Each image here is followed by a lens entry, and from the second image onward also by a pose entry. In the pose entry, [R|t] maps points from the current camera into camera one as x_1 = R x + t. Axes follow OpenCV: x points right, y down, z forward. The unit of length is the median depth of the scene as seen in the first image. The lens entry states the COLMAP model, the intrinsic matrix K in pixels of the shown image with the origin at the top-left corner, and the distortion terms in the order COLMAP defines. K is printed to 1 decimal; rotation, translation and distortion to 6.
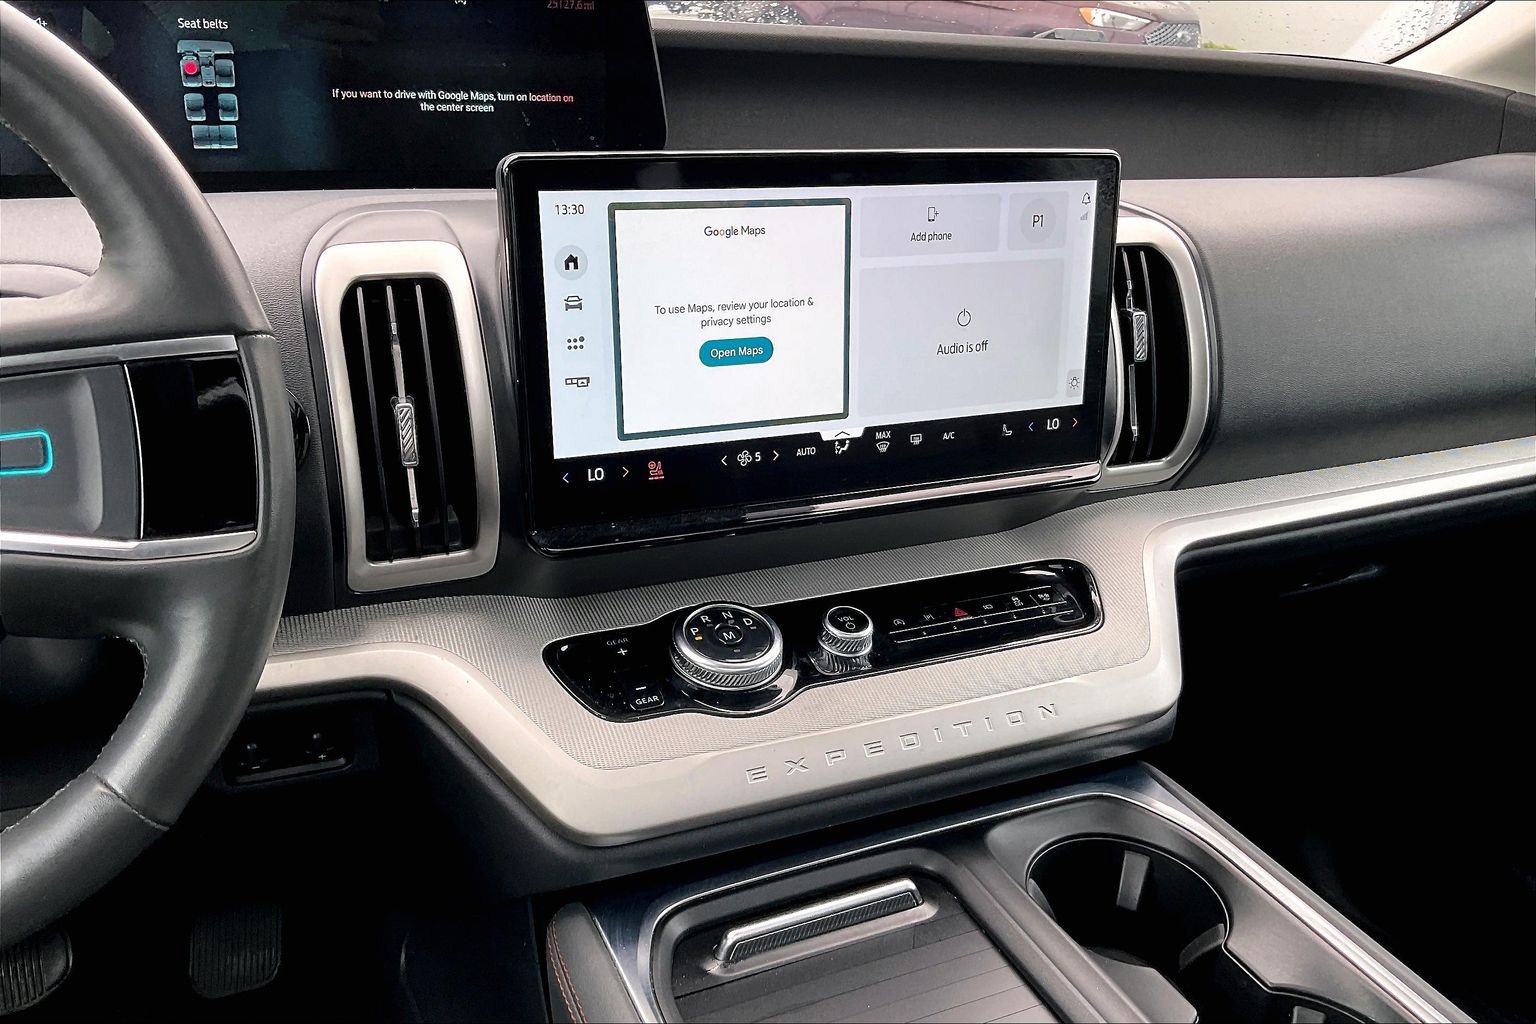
lens RADIAL K [[1280.8, 0, 769.7], [0, 1280.8, 498.9], [0, 0, 1]] dist [0.087438, -0.125010]
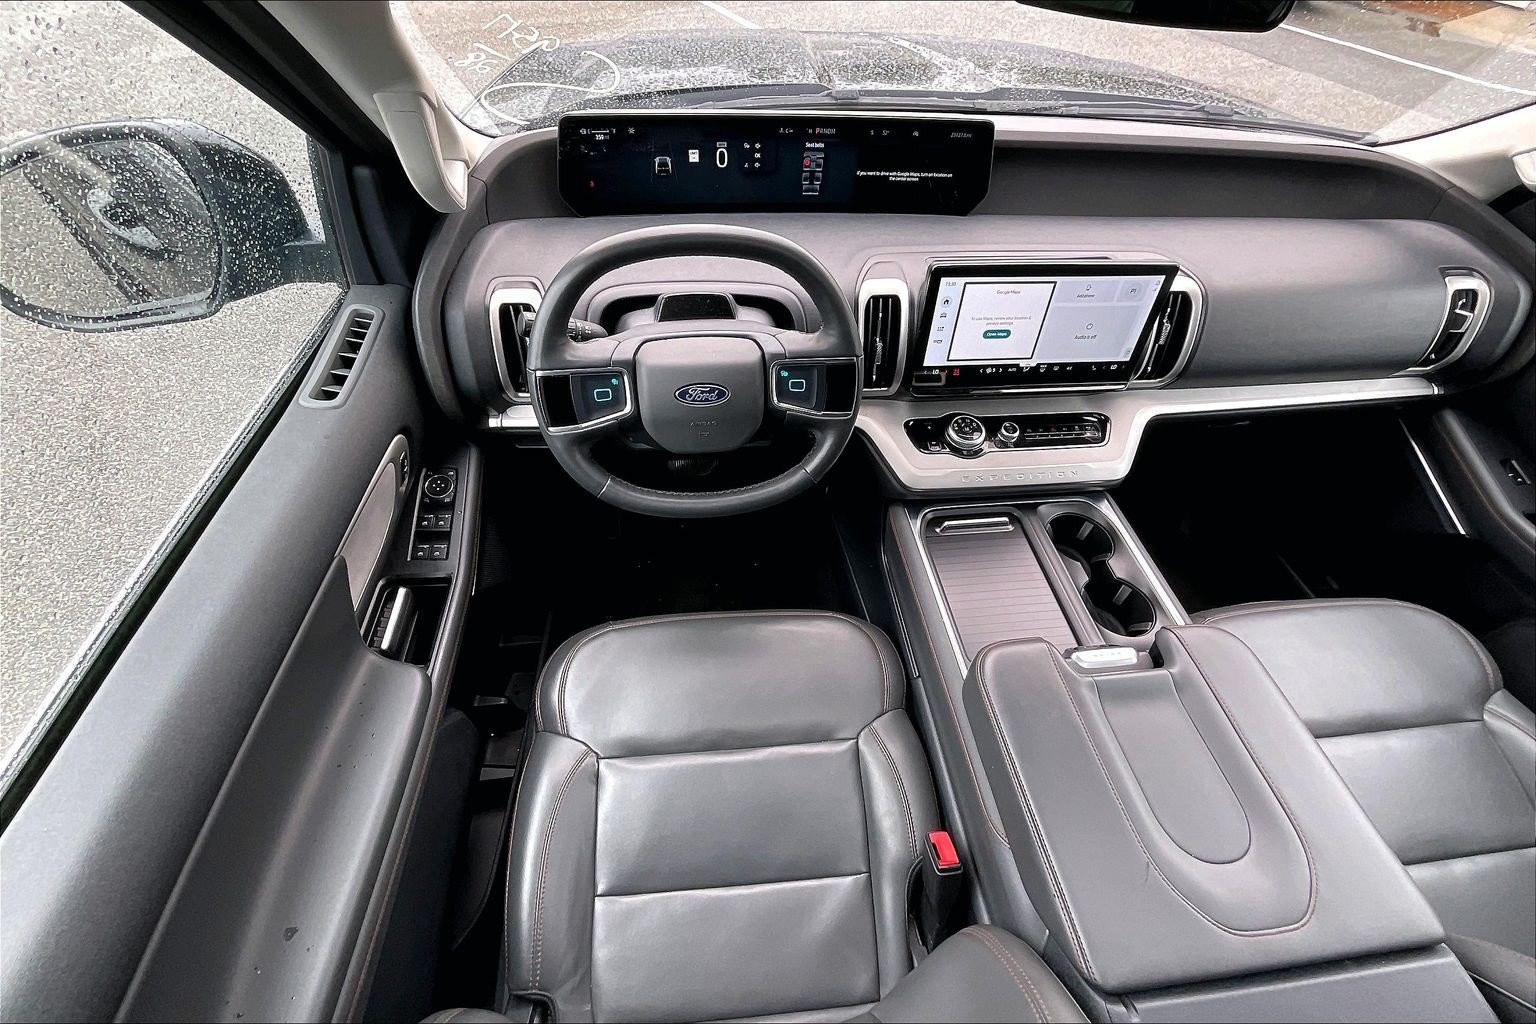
lens RADIAL K [[636.2, 0, 766.3], [0, 636.2, 515.2], [0, 0, 1]] dist [-0.001423, 0.002321]
pose [[0.949765, 0.228552, -0.213802, -0.109669], [-0.115787, 0.891283, 0.438415, -0.296806], [0.290758, -0.391635, 0.872973, -0.471101]]
